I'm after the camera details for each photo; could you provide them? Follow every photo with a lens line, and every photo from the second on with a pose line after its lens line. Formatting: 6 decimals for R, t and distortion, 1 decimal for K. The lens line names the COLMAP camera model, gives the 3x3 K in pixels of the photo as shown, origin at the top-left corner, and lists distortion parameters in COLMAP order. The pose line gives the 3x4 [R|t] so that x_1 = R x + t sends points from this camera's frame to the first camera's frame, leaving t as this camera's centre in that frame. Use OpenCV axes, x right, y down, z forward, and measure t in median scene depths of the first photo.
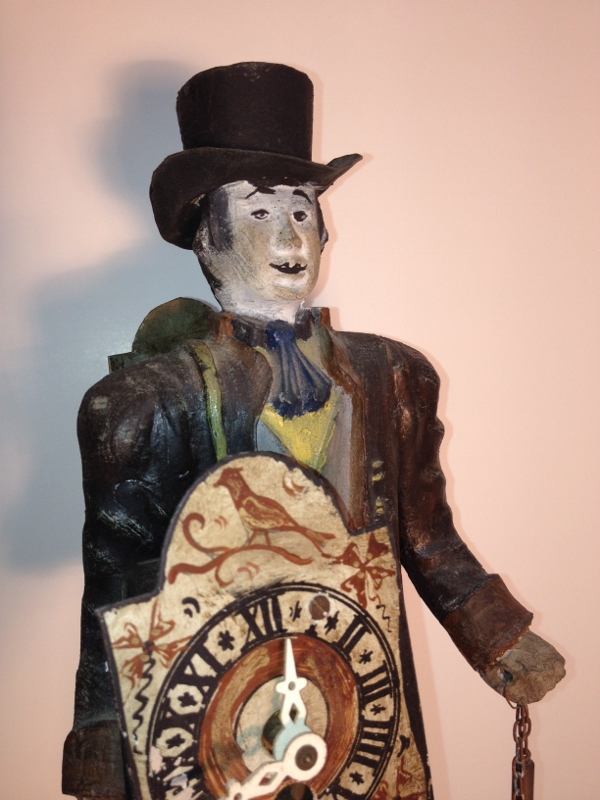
lens RADIAL K [[831.3, 0, 296.9], [0, 831.3, 398.2], [0, 0, 1]] dist [0.028893, 0.000000]
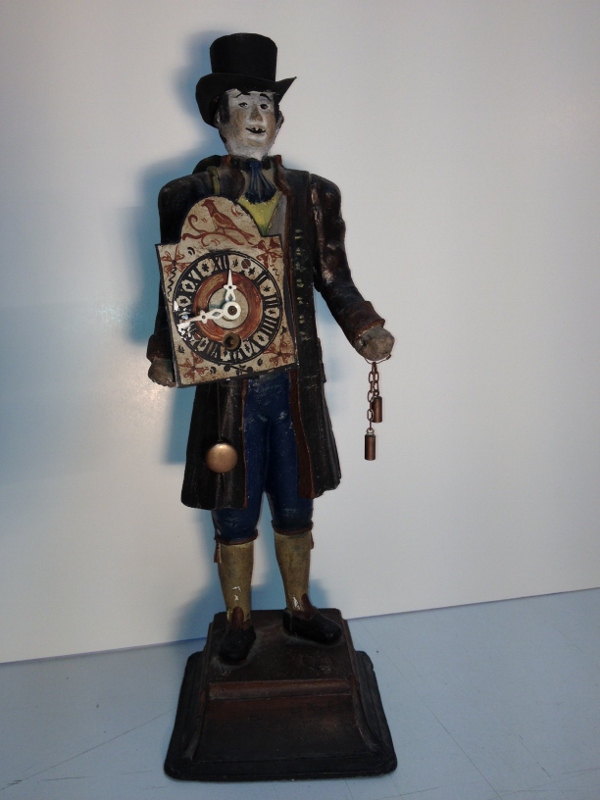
lens RADIAL K [[831.3, 0, 303.6], [0, 831.3, 400.2], [0, 0, 1]] dist [0.028893, 0.000000]
pose [[0.990396, 0.048285, -0.129553, 0.505748], [-0.039568, 0.996829, 0.069040, 0.452413], [0.132476, -0.063251, 0.989166, -1.360351]]
